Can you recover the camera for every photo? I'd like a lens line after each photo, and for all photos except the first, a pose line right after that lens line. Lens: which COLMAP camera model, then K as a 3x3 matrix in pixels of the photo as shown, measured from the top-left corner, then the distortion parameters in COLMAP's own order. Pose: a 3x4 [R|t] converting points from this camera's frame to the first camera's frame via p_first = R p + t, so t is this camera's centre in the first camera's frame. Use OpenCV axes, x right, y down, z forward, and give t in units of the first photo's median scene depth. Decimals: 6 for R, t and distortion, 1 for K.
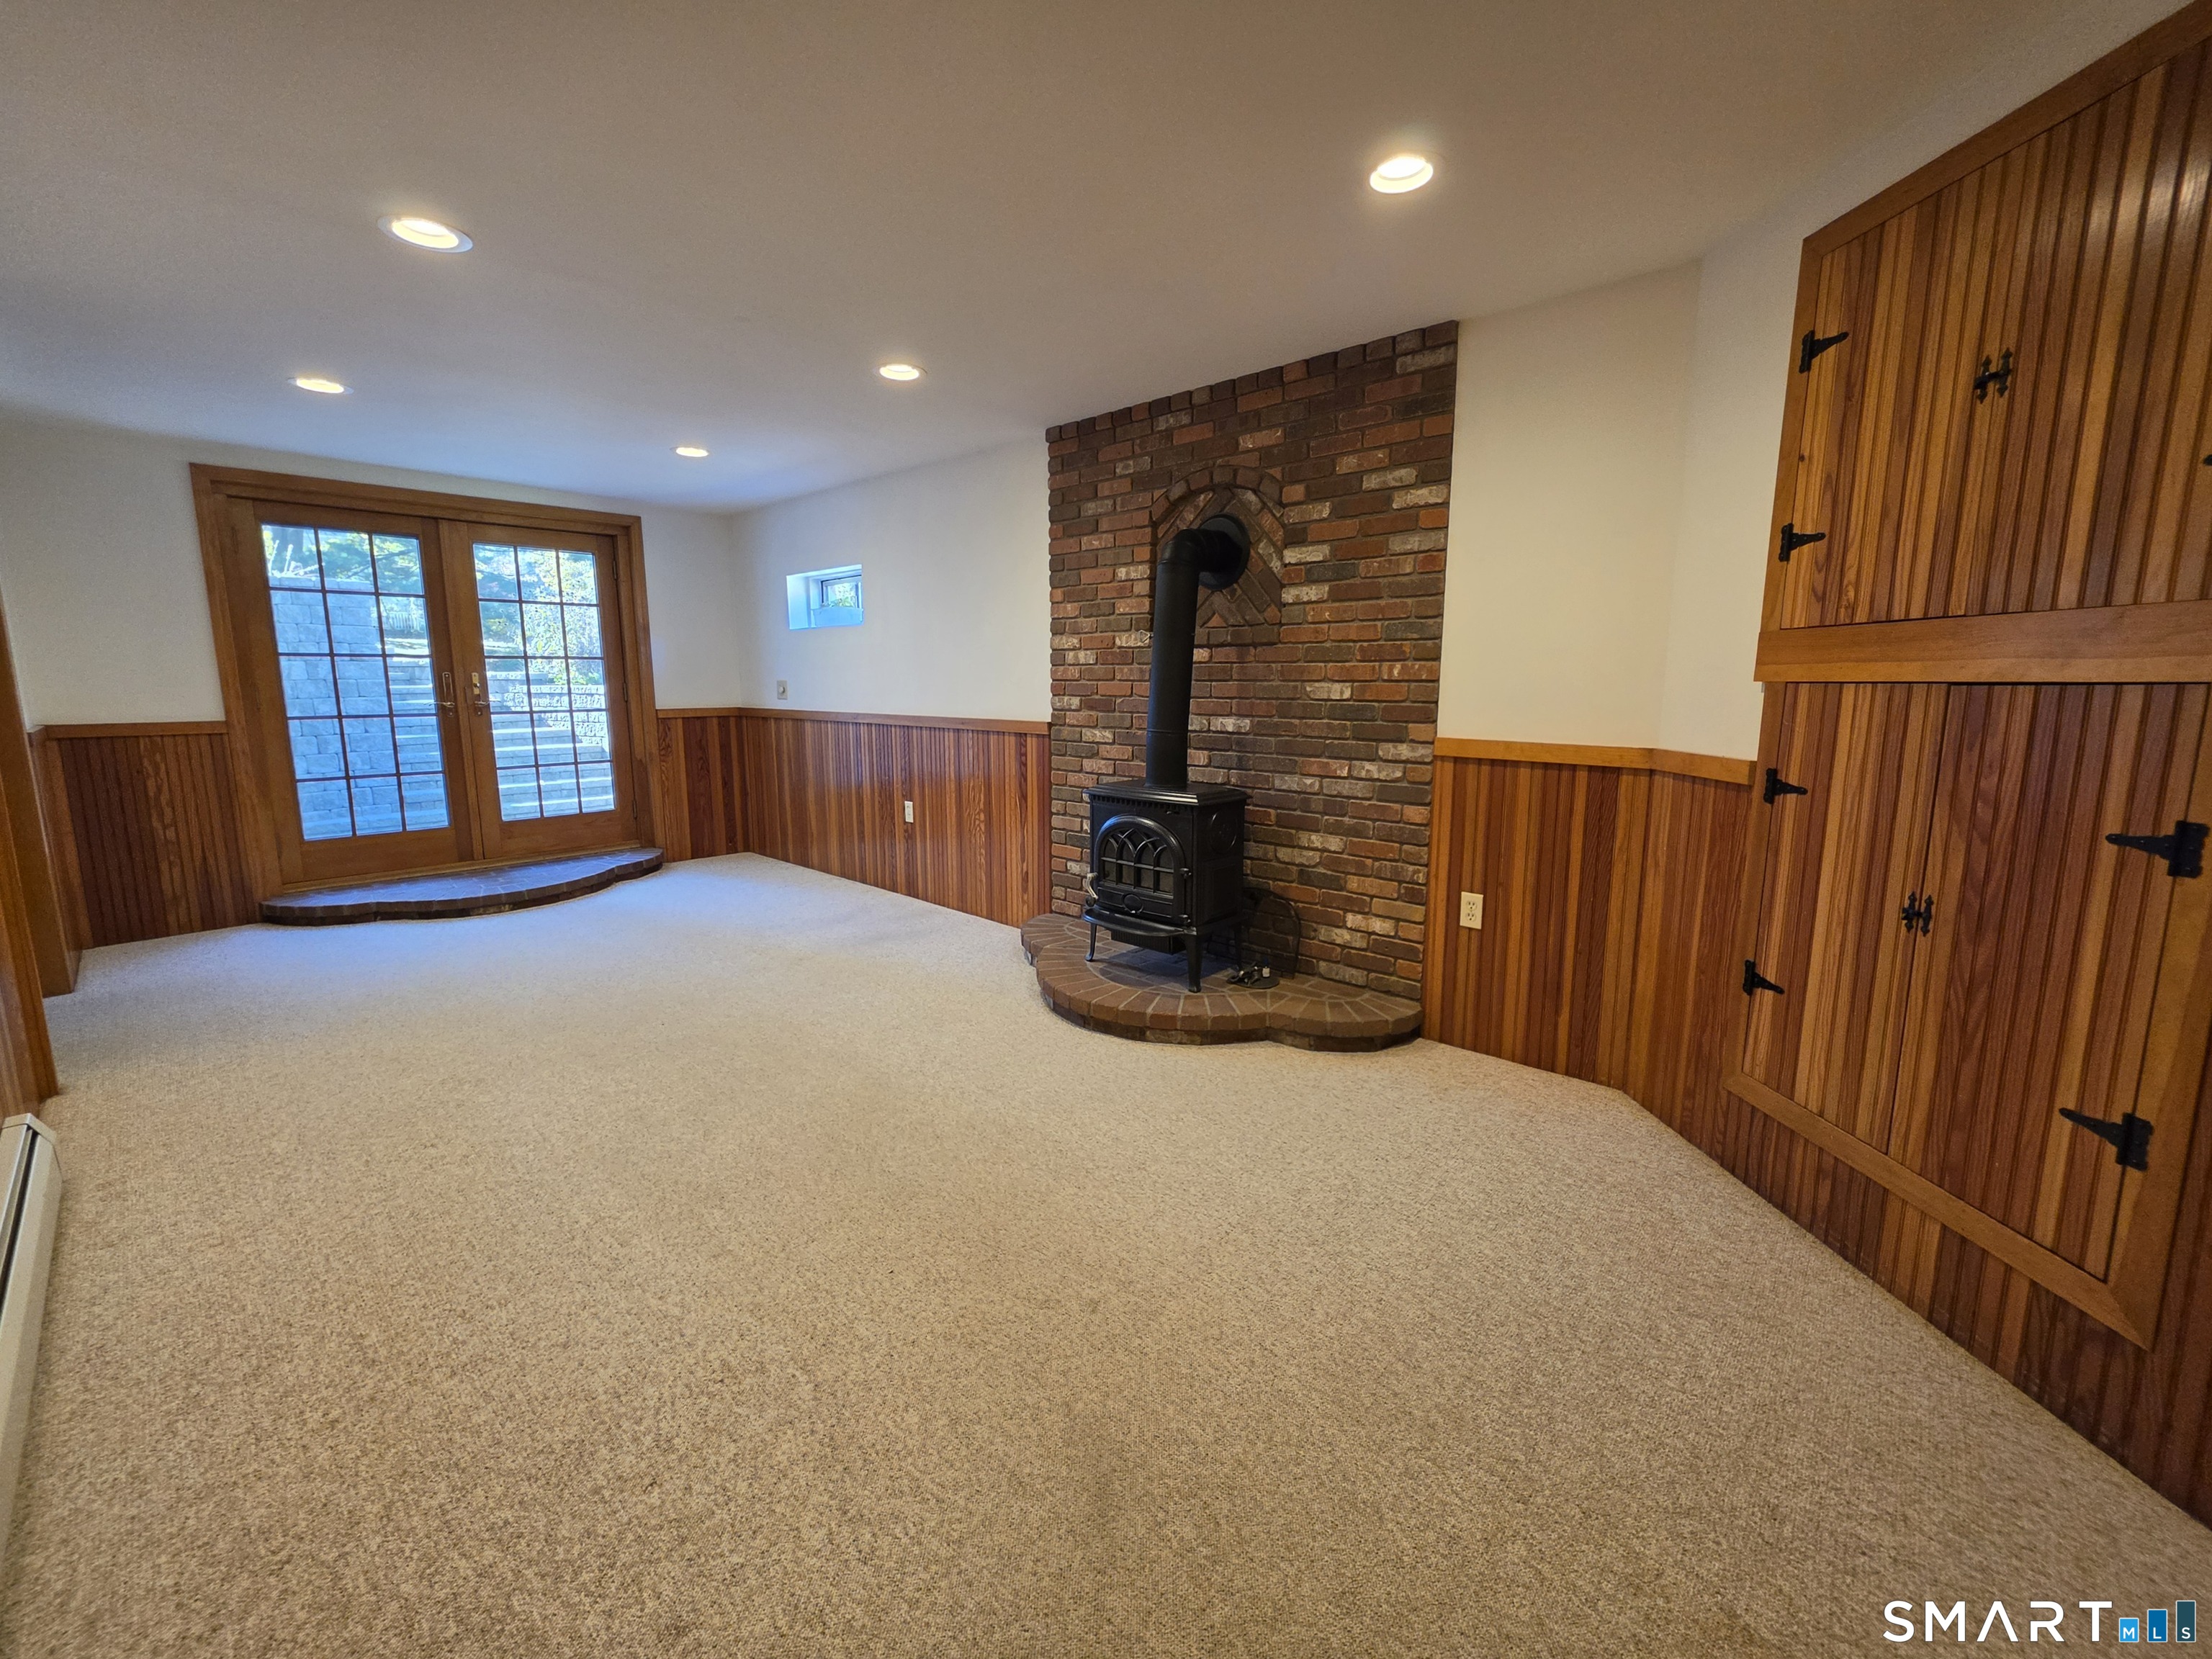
lens RADIAL K [[883.8, 0, 1094.1], [0, 883.8, 809.8], [0, 0, 1]] dist [-0.004370, -0.000193]
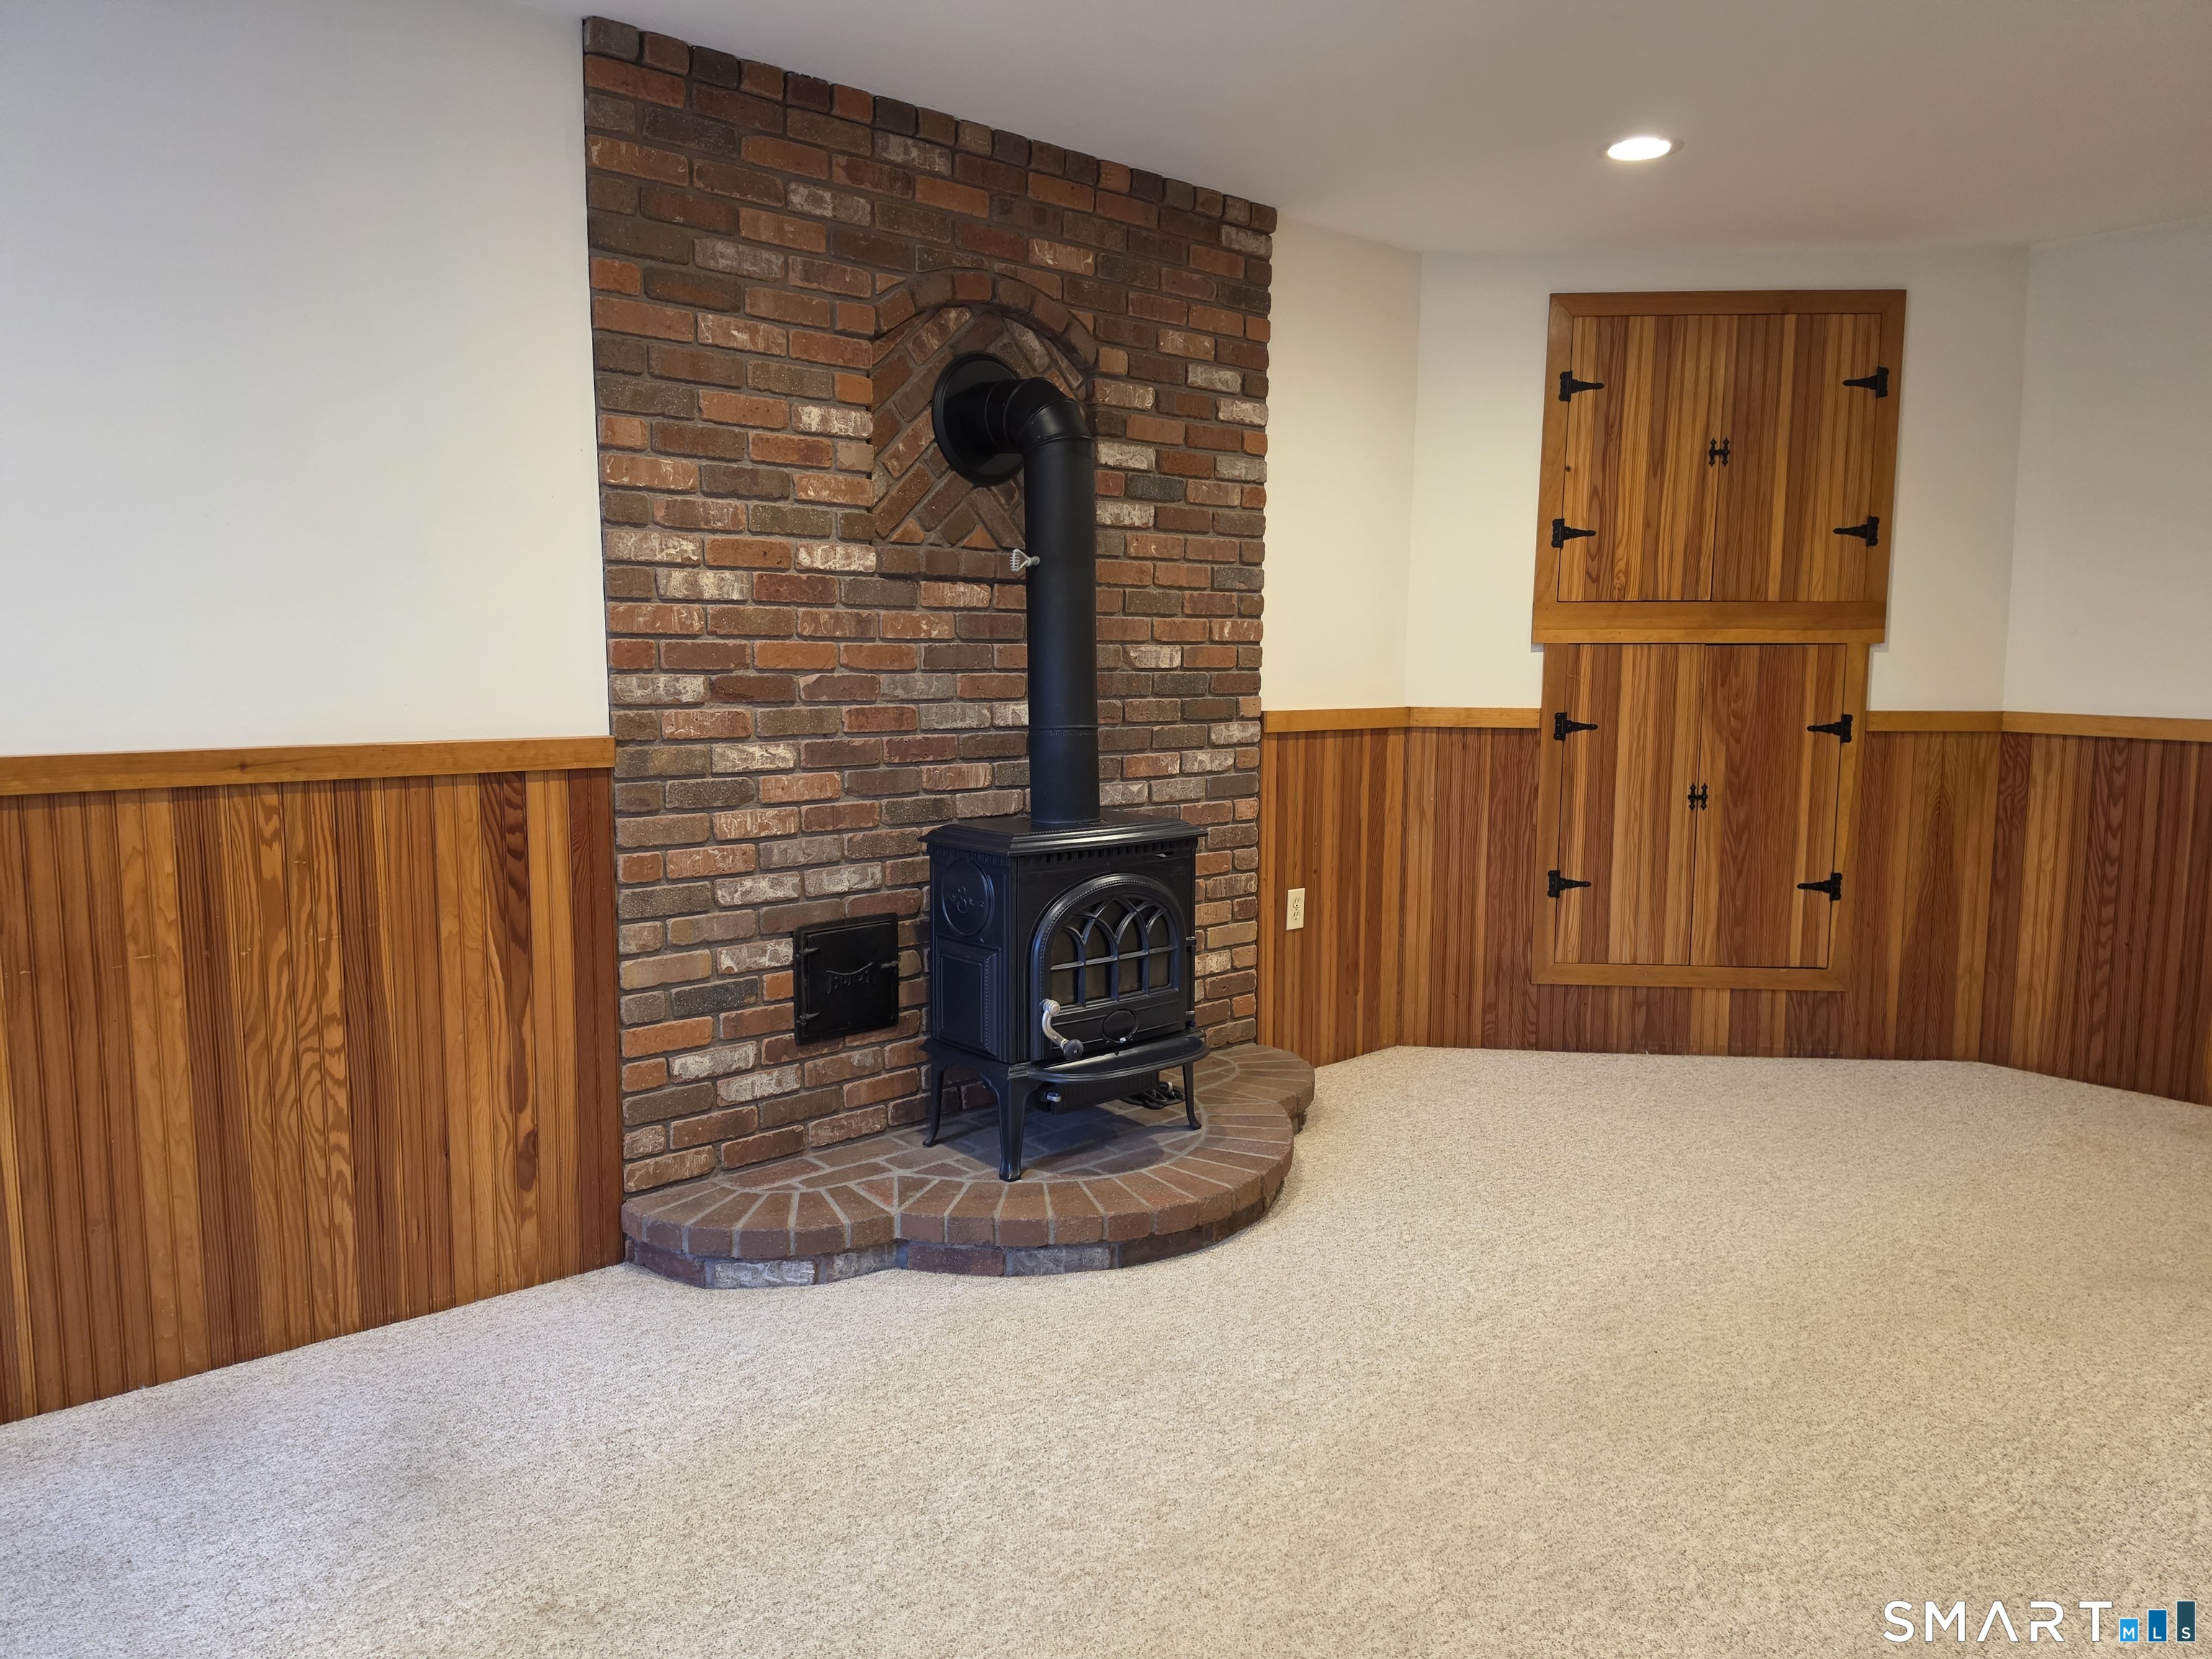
lens RADIAL K [[1536.6, 0, 1090.4], [0, 1536.6, 837.4], [0, 0, 1]] dist [0.052455, -0.054056]
pose [[0.110249, -0.122920, 0.986274, -1.008182], [0.139502, 0.984414, 0.107094, -0.135789], [-0.984065, 0.125781, 0.125678, 0.950978]]
